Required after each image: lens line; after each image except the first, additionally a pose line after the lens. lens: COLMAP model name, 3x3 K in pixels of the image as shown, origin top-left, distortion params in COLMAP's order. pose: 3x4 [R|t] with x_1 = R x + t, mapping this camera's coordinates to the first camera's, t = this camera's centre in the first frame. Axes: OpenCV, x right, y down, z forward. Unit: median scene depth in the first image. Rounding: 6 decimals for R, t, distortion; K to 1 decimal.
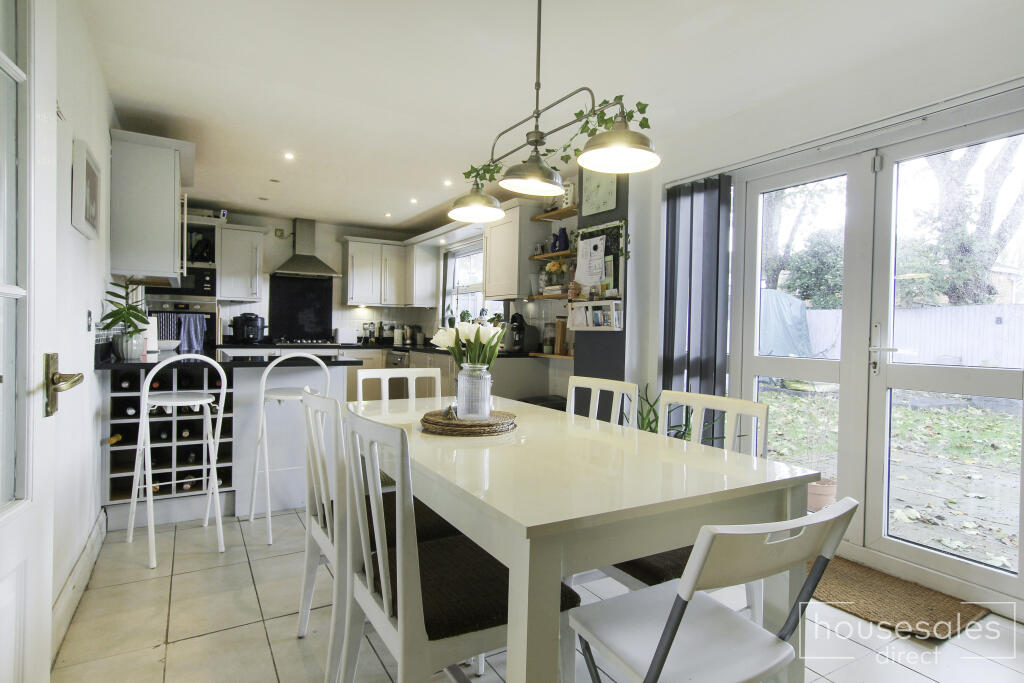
lens RADIAL K [[557.0, 0, 512.5], [0, 557.0, 337.5], [0, 0, 1]] dist [-0.005664, 0.000304]
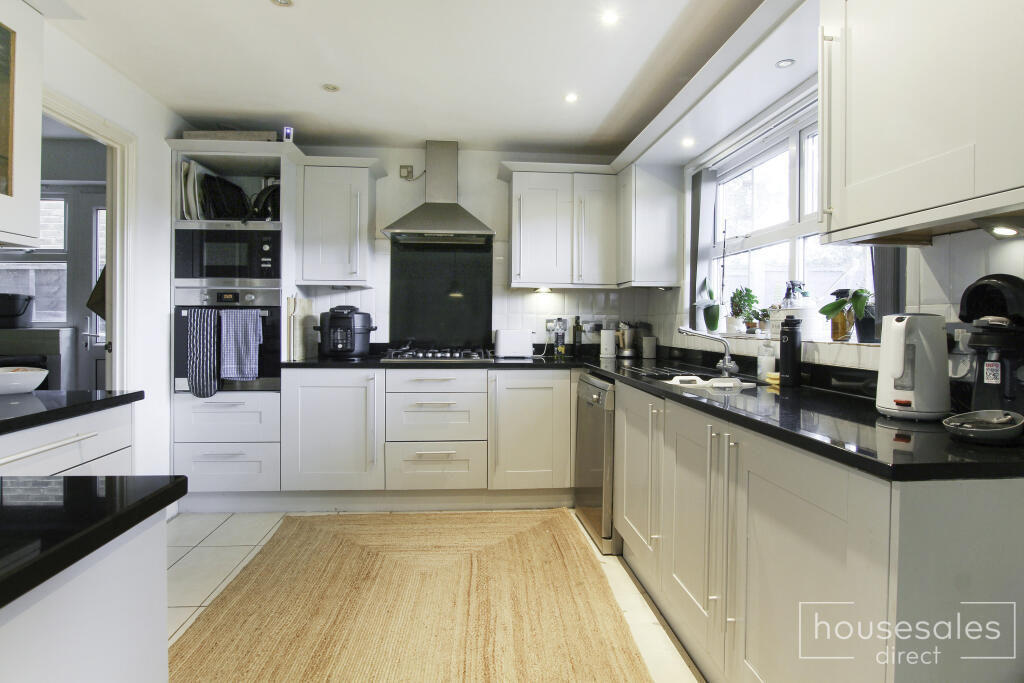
lens RADIAL K [[557.0, 0, 517.8], [0, 557.0, 319.9], [0, 0, 1]] dist [-0.005664, 0.000304]
pose [[0.902907, -0.013995, -0.429608, -0.053859], [0.006309, 0.999794, -0.019310, -0.015456], [0.429789, 0.014724, 0.902809, 0.497498]]
